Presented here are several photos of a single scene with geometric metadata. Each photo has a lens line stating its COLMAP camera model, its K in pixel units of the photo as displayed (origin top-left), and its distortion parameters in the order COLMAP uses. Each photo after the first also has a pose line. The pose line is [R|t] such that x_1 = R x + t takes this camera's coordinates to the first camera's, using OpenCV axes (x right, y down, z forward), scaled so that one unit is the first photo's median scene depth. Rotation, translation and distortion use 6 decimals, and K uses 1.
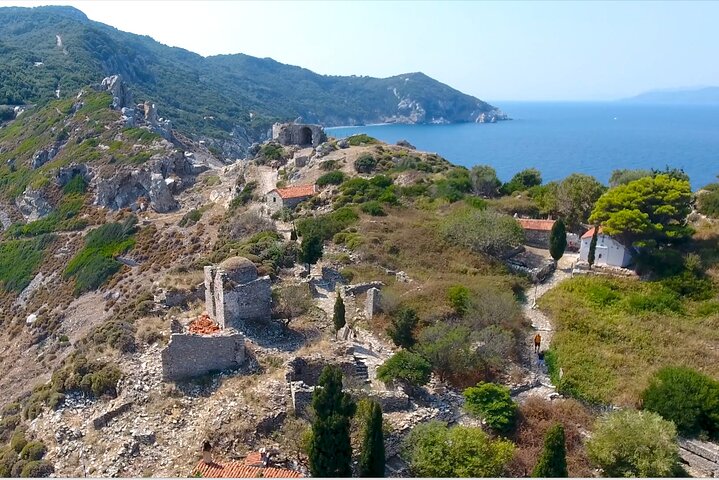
lens RADIAL K [[835.1, 0, 359.5], [0, 835.1, 240.0], [0, 0, 1]] dist [-0.027850, 0.010765]
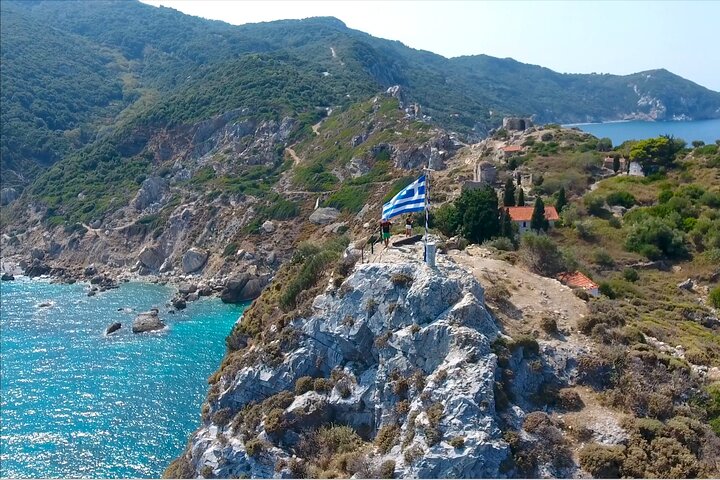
lens RADIAL K [[836.3, 0, 360.0], [0, 836.3, 240.0], [0, 0, 1]] dist [-0.027850, 0.010765]
pose [[0.960701, 0.035028, -0.275368, 0.046687], [-0.034377, 0.999383, 0.007194, 0.054250], [0.275450, 0.002554, 0.961312, -0.363971]]
